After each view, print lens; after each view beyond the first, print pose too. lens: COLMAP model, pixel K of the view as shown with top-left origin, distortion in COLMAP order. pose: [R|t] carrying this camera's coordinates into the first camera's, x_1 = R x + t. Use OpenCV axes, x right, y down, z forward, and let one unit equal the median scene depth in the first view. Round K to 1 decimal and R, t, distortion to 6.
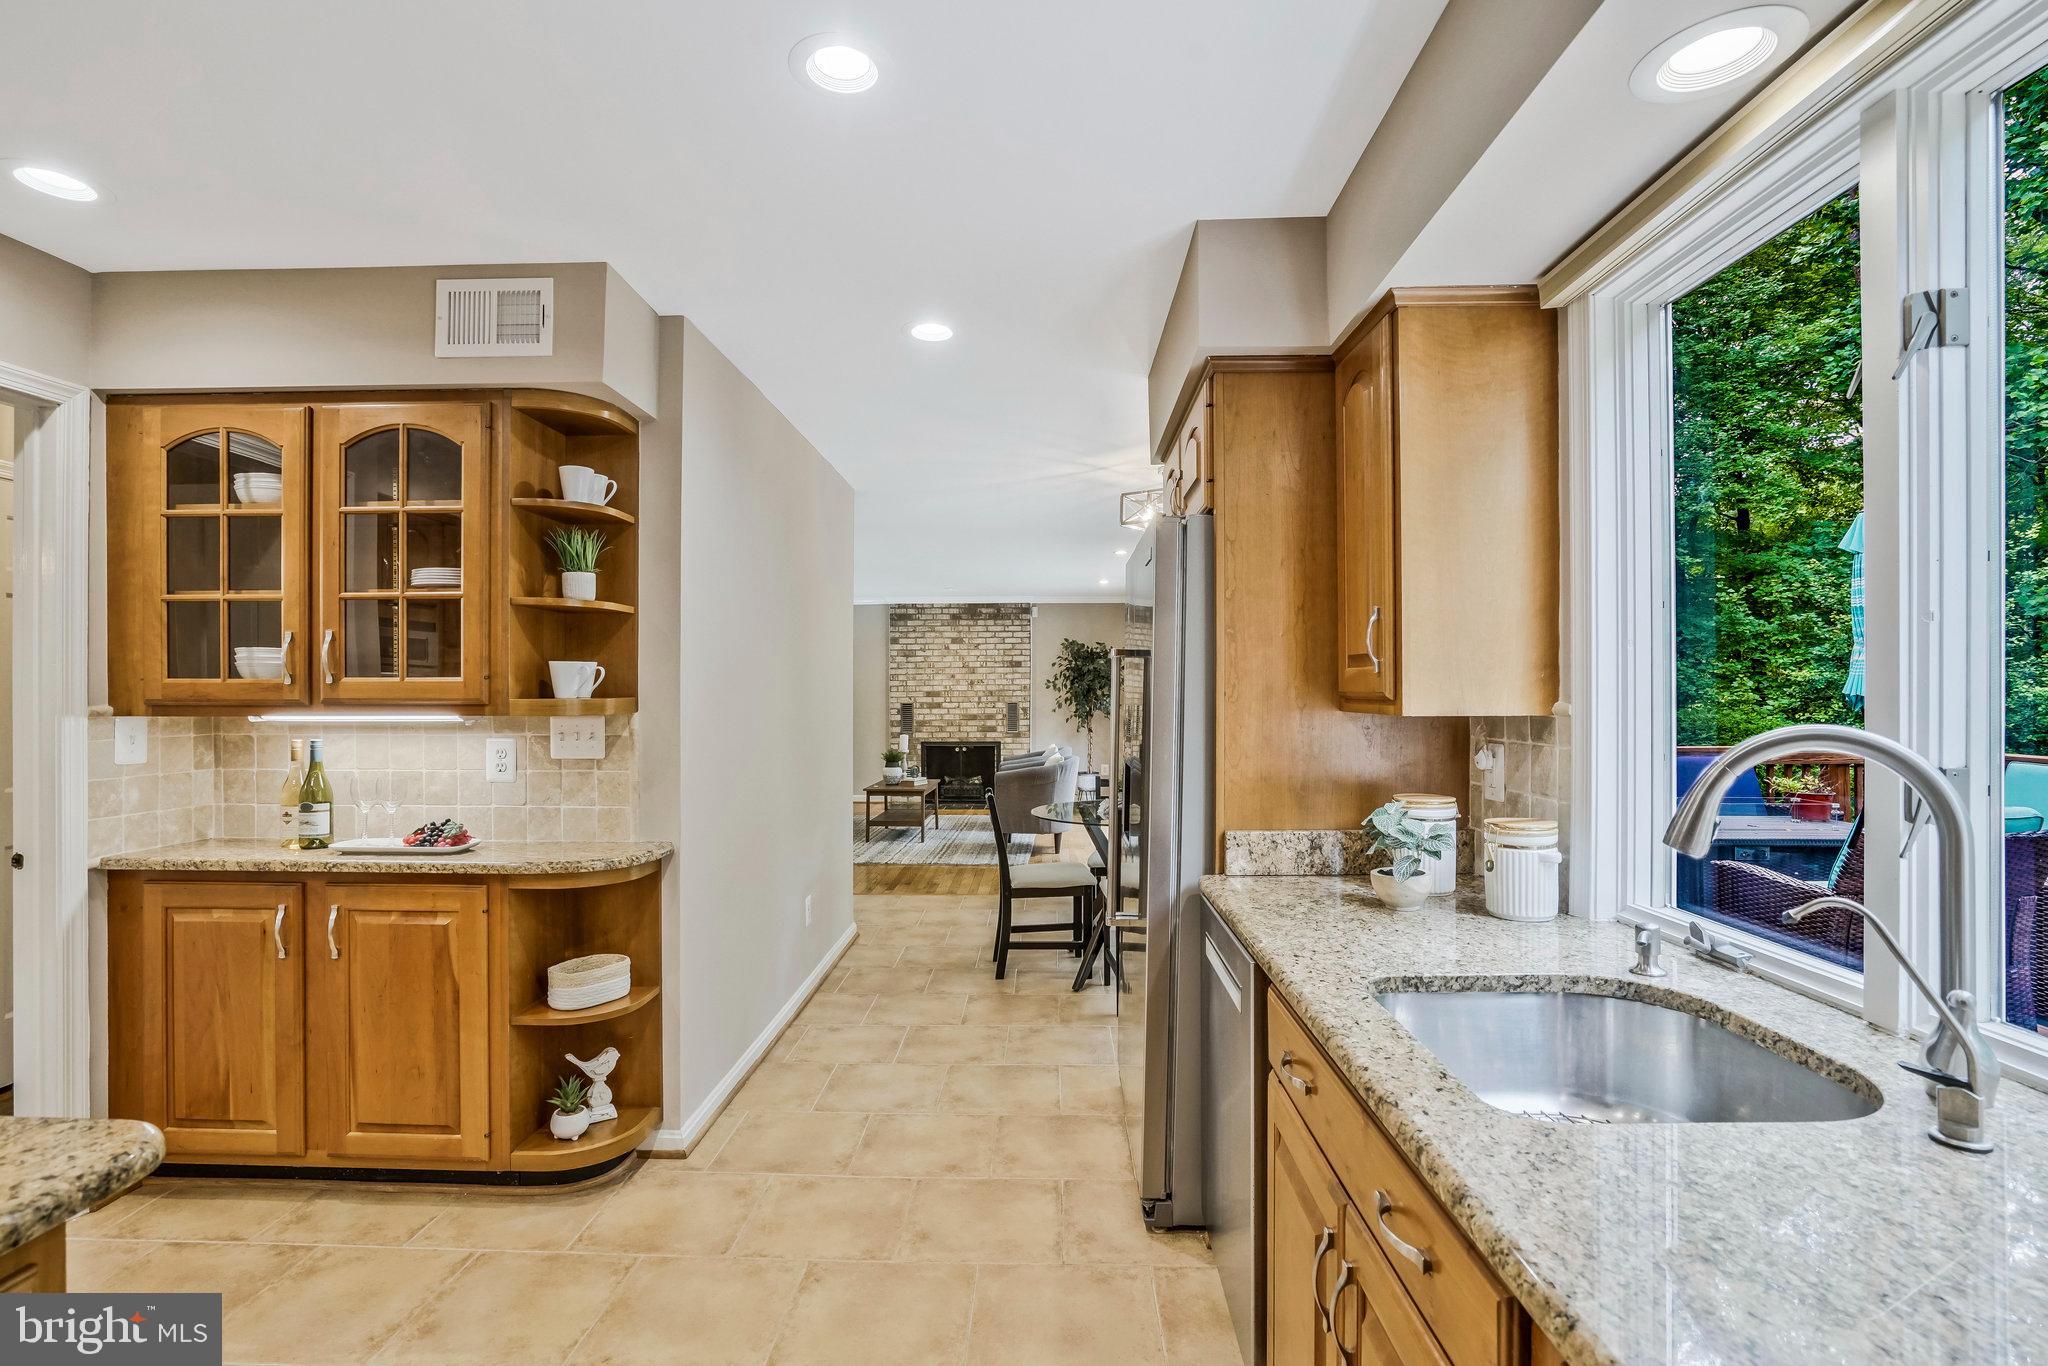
lens RADIAL K [[942.4, 0, 1021.1], [0, 942.4, 688.2], [0, 0, 1]] dist [-0.038829, 0.009645]
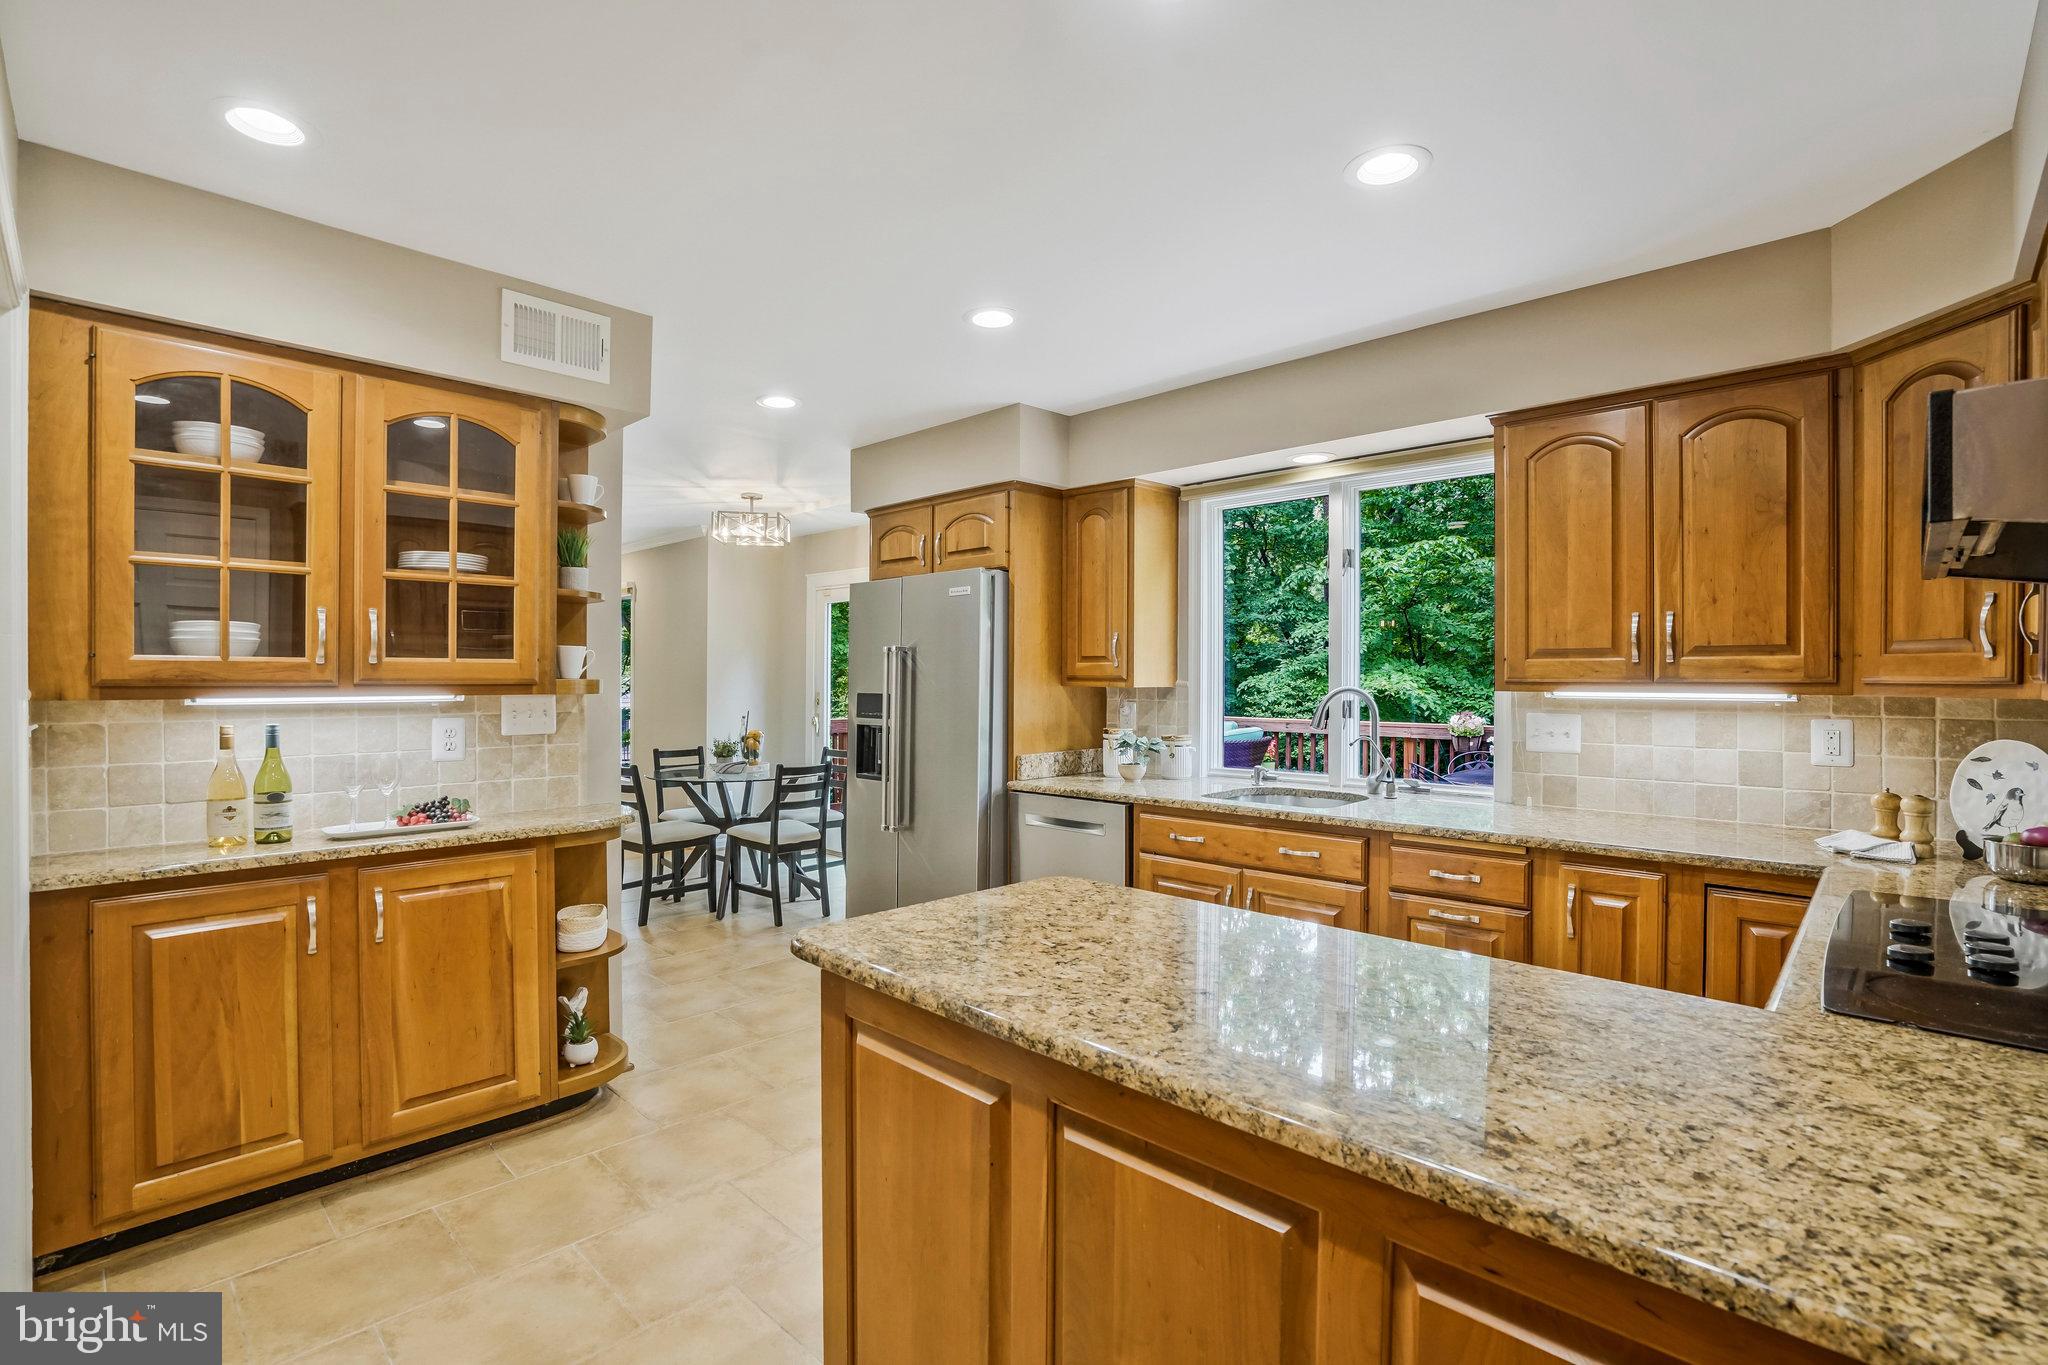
lens RADIAL K [[942.4, 0, 1012.8], [0, 942.4, 683.4], [0, 0, 1]] dist [-0.038829, 0.009645]
pose [[0.681642, -0.002585, 0.731682, -0.883487], [-0.005410, 0.999949, 0.008572, 0.003777], [-0.731666, -0.009801, 0.681593, -0.148222]]
